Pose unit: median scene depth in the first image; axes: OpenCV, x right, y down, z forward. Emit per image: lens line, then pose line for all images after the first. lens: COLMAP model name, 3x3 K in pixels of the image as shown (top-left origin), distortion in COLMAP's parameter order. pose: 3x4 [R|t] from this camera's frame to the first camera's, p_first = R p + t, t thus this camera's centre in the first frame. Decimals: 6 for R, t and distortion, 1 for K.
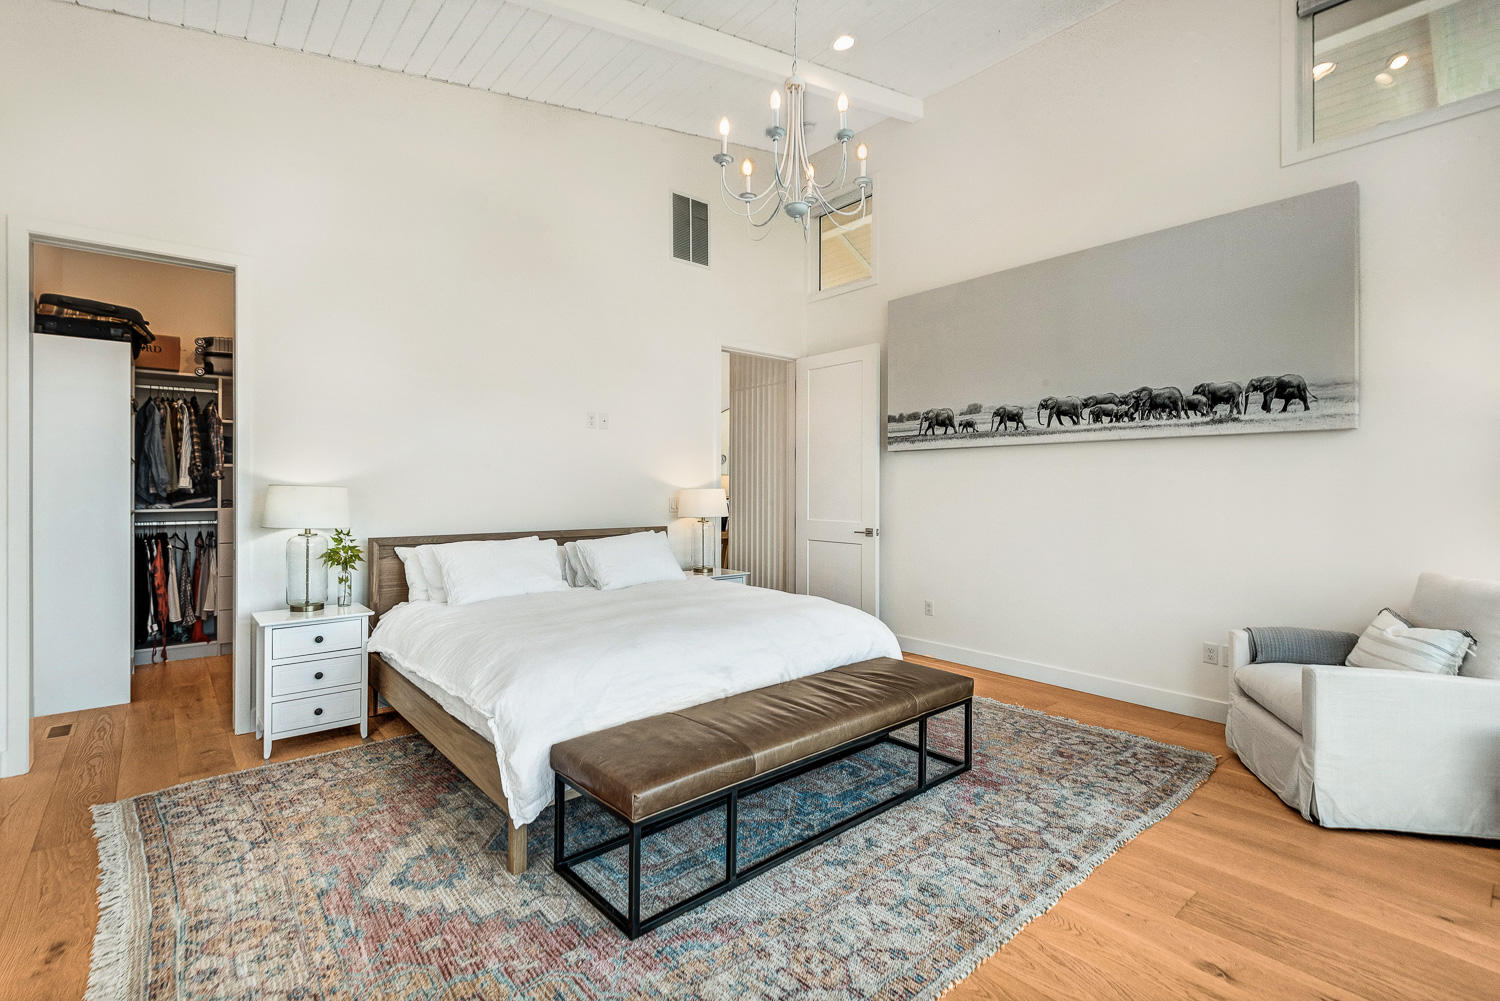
lens RADIAL K [[683.7, 0, 746.2], [0, 683.7, 489.7], [0, 0, 1]] dist [0.037561, -0.021390]
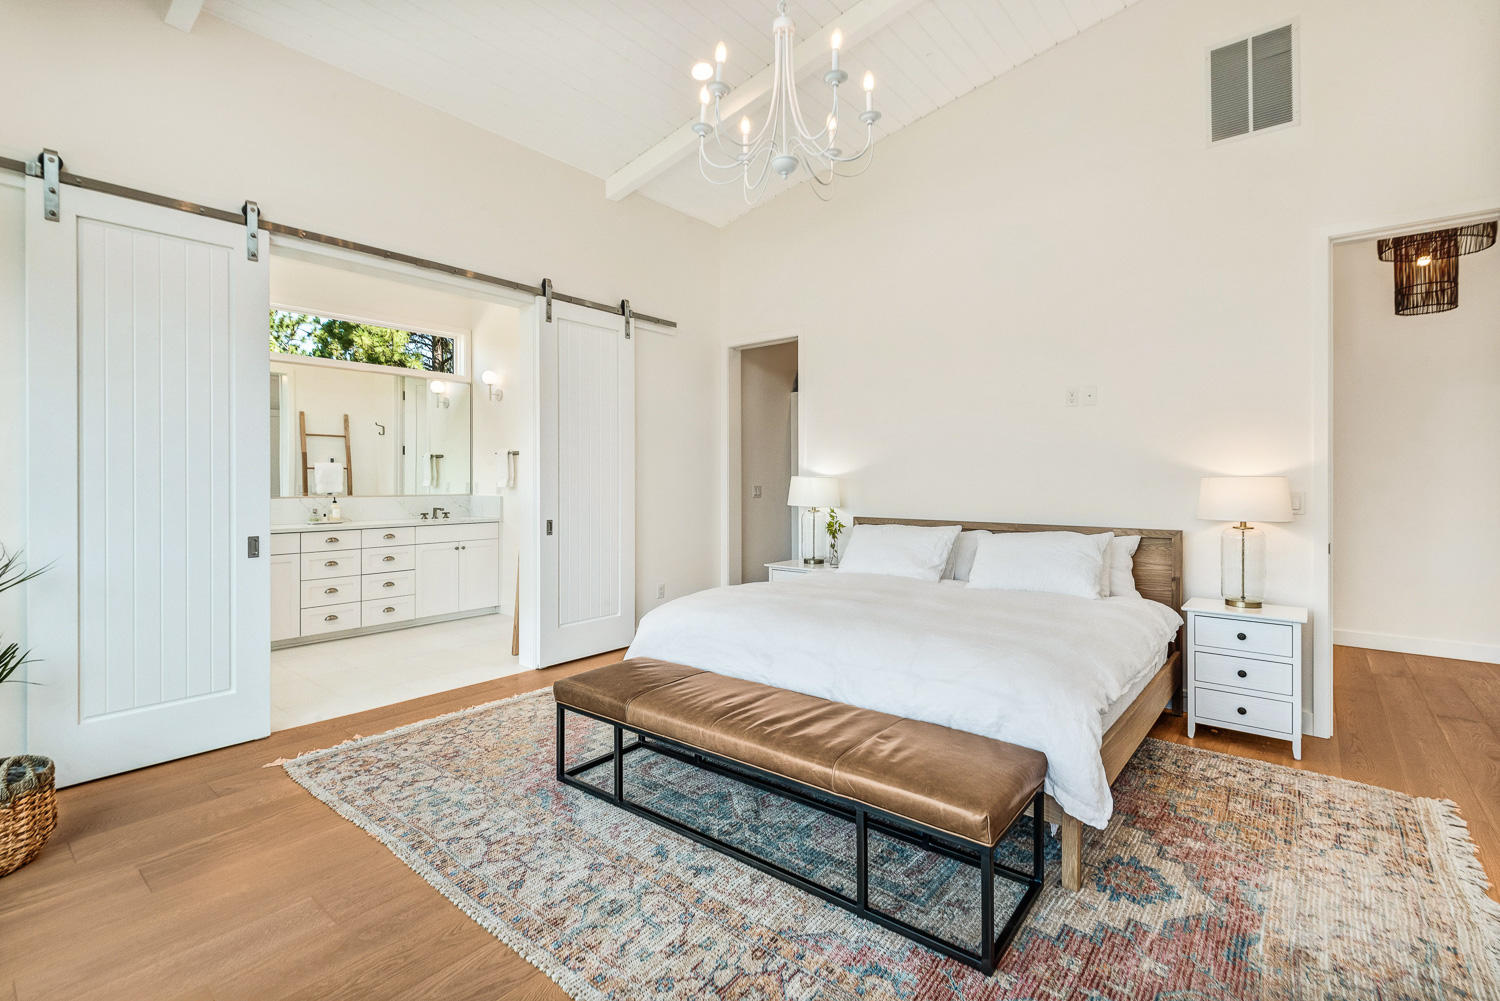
lens RADIAL K [[676.4, 0, 748.0], [0, 676.4, 483.1], [0, 0, 1]] dist [0.001829, 0.000144]
pose [[0.177627, 0.003170, -0.984093, 0.886170], [-0.000629, 0.999995, 0.003108, 0.003938], [0.984098, 0.000067, 0.177628, 0.755327]]
